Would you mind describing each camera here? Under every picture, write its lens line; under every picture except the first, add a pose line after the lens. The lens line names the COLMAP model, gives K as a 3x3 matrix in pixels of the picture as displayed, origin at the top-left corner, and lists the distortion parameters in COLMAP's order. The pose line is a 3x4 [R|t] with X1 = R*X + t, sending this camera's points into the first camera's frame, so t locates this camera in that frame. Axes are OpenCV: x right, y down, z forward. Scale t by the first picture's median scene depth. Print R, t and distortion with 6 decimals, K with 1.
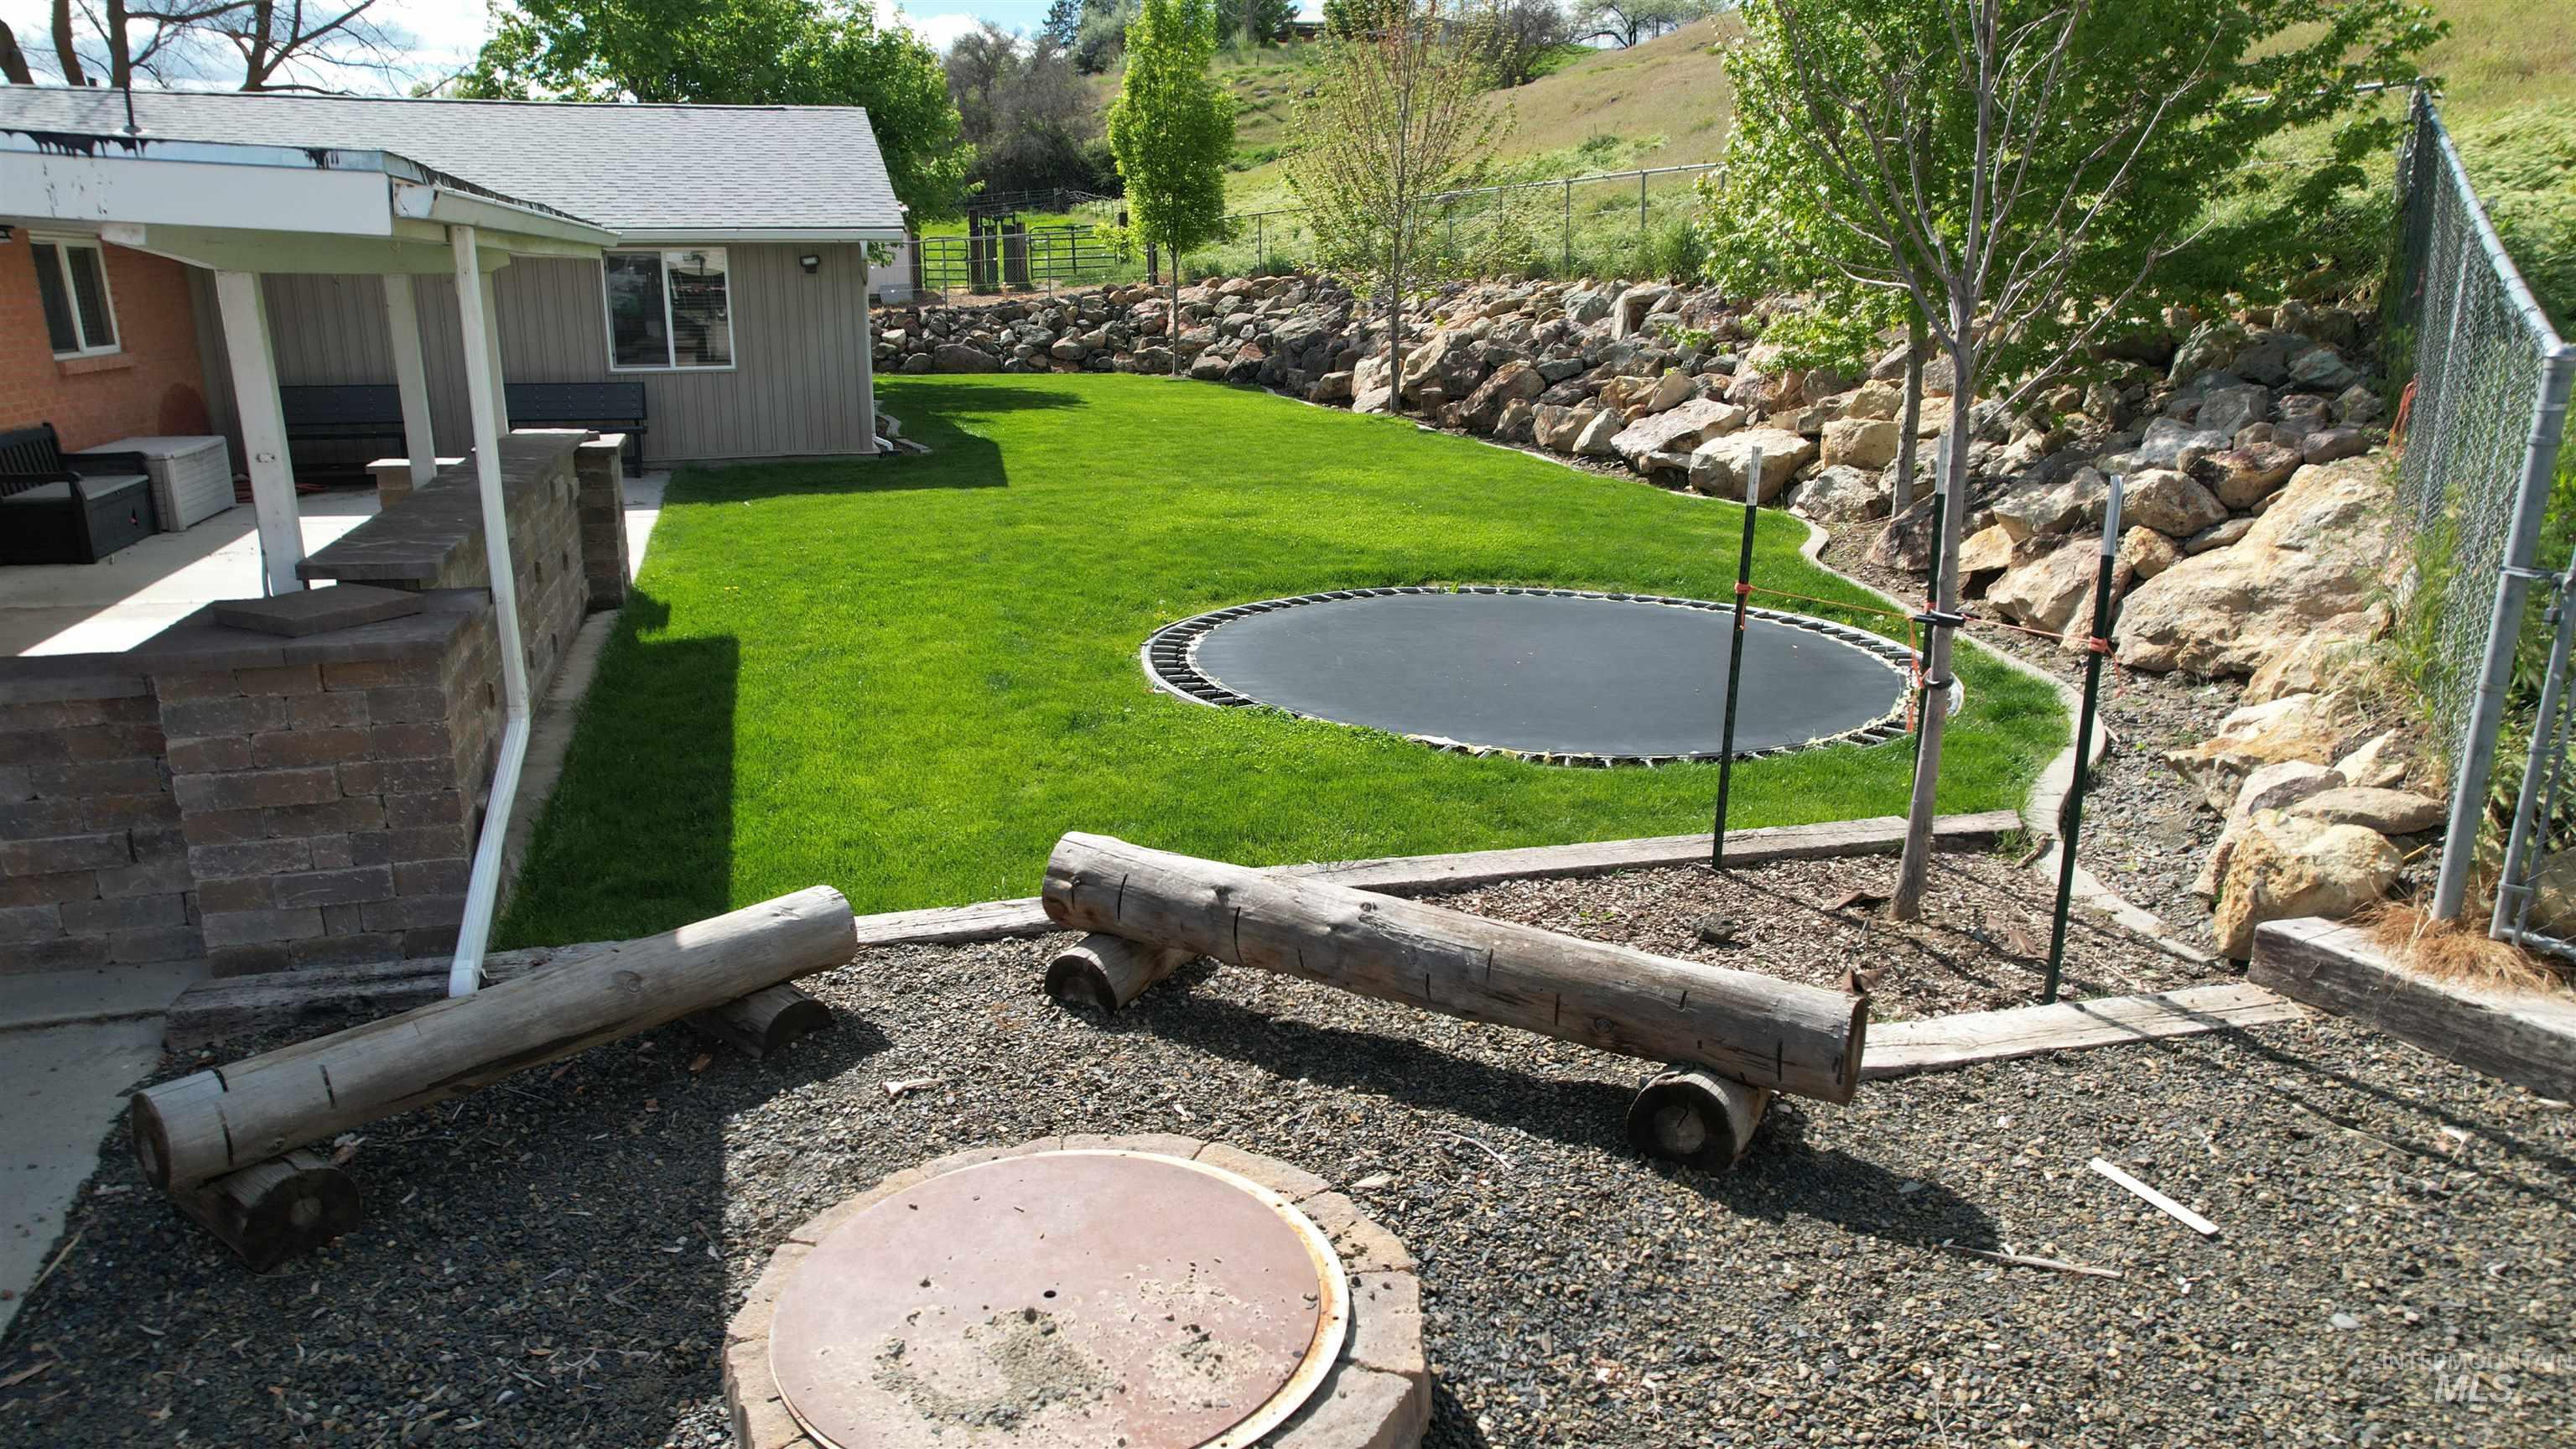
lens RADIAL K [[1601.8, 0, 1286.7], [0, 1601.8, 718.8], [0, 0, 1]] dist [-0.000837, 0.000092]
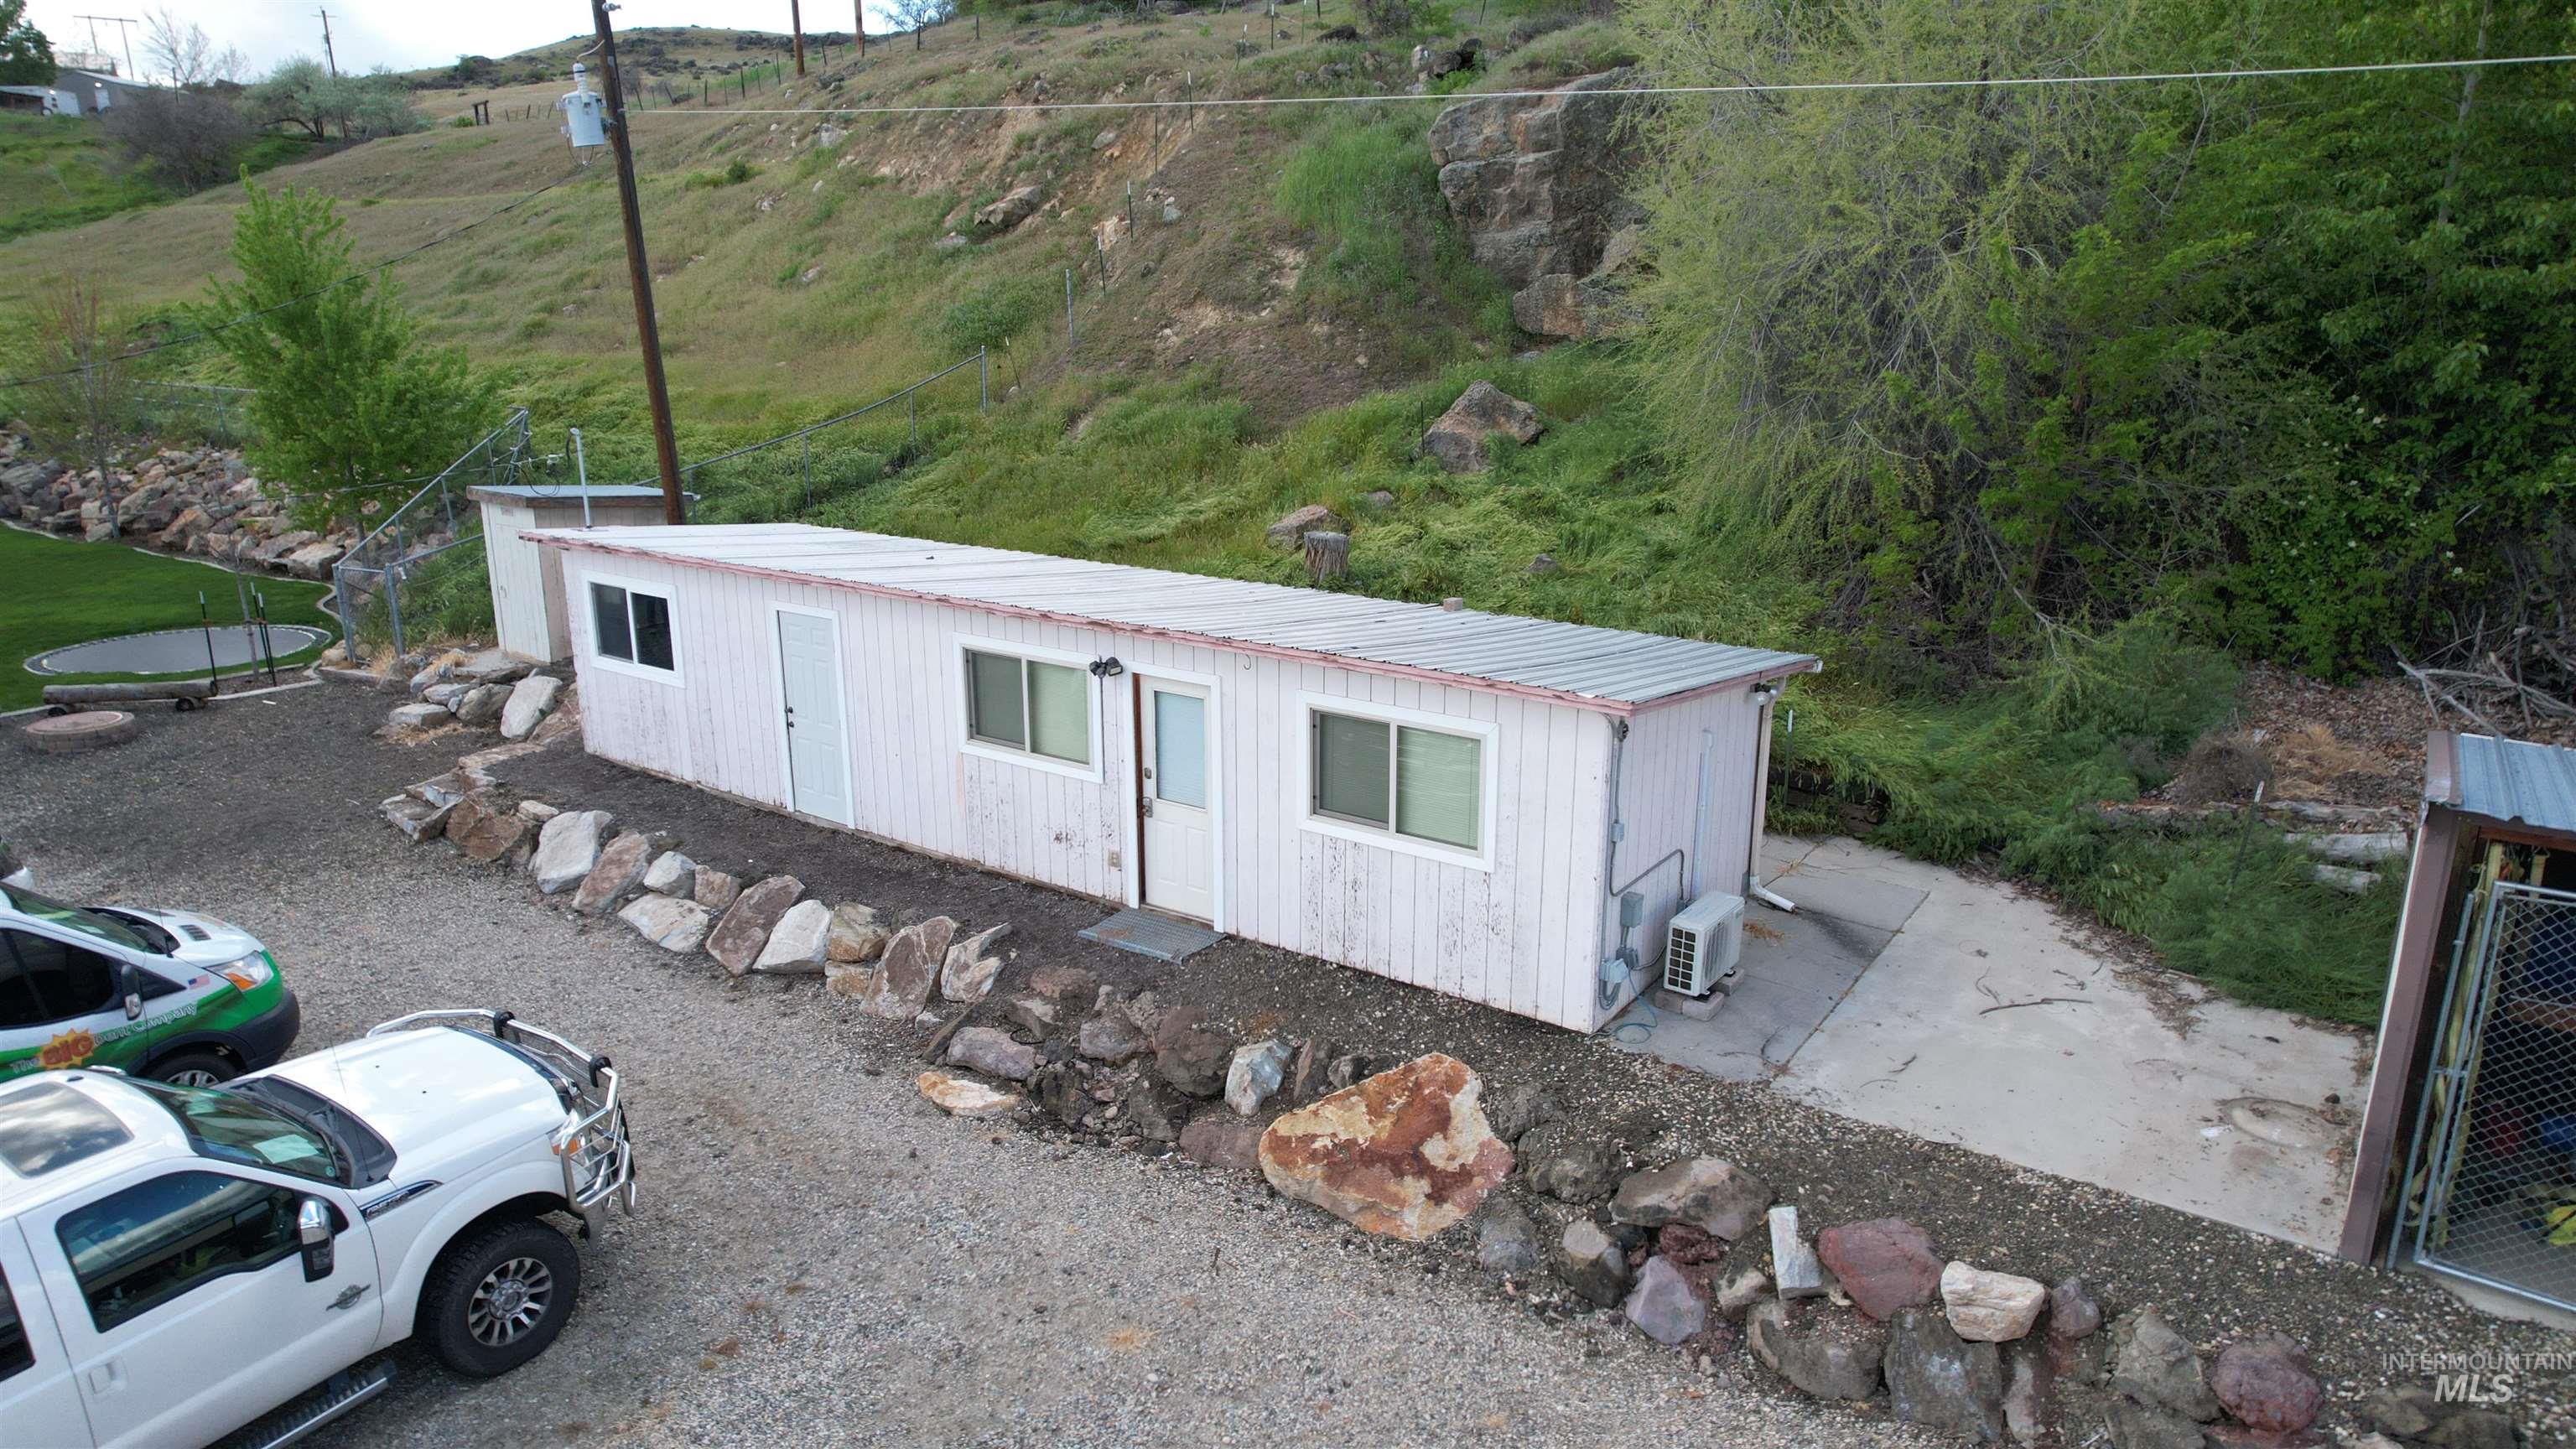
lens RADIAL K [[1601.8, 0, 1287.9], [0, 1601.8, 725.7], [0, 0, 1]] dist [-0.000837, 0.000092]
pose [[0.775873, -0.179512, 0.604811, -0.029335], [0.182011, 0.981593, 0.057854, 0.124788], [-0.604063, 0.065194, 0.794265, -1.082078]]
